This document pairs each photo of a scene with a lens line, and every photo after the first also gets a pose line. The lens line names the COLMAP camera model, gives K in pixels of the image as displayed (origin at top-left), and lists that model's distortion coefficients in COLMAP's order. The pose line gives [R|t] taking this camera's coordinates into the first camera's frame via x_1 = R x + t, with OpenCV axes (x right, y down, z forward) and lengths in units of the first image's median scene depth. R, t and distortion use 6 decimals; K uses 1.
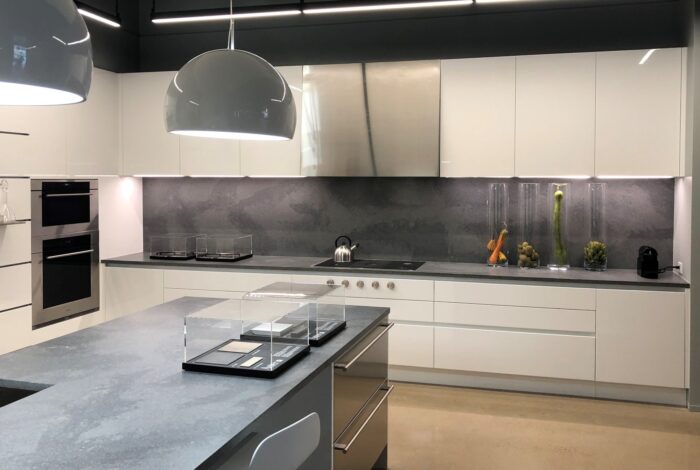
lens RADIAL K [[619.0, 0, 368.3], [0, 619.0, 198.5], [0, 0, 1]] dist [0.071299, -0.009429]
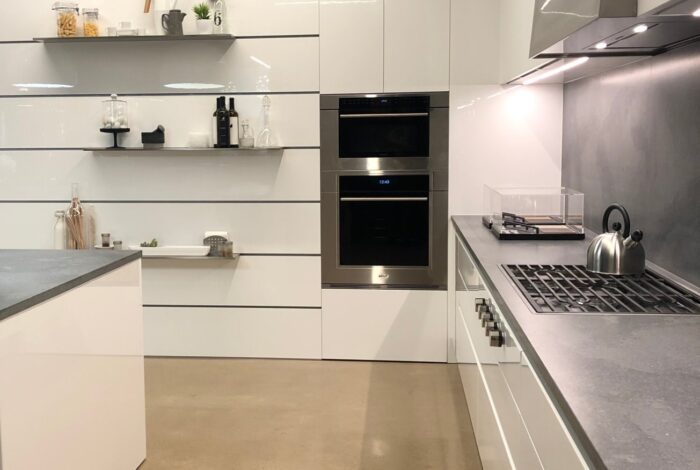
lens RADIAL K [[868.6, 0, 292.7], [0, 868.6, 234.3], [0, 0, 1]] dist [0.104985, -0.022482]
pose [[0.136035, 0.108514, -0.984743, 0.469434], [-0.019284, 0.994085, 0.106880, 0.023185], [0.990516, 0.004451, 0.137323, 0.727470]]
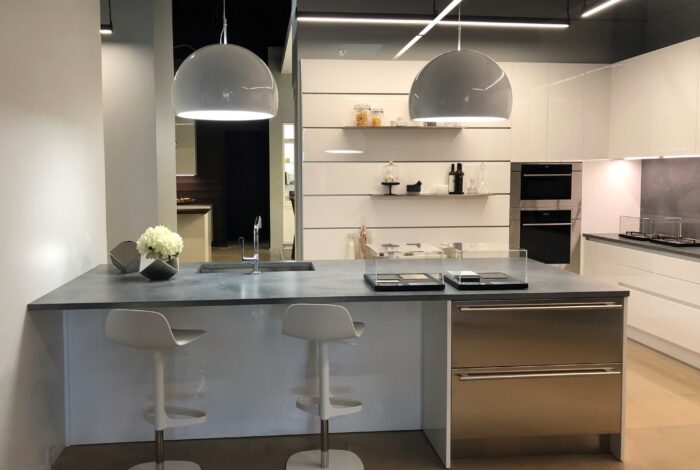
lens RADIAL K [[614.3, 0, 320.4], [0, 614.3, 214.8], [0, 0, 1]] dist [0.077070, -0.153951]
pose [[0.356484, 0.056312, -0.932603, 0.459243], [-0.024002, 0.998405, 0.051110, 0.018632], [0.933993, 0.004164, 0.357266, 0.159859]]
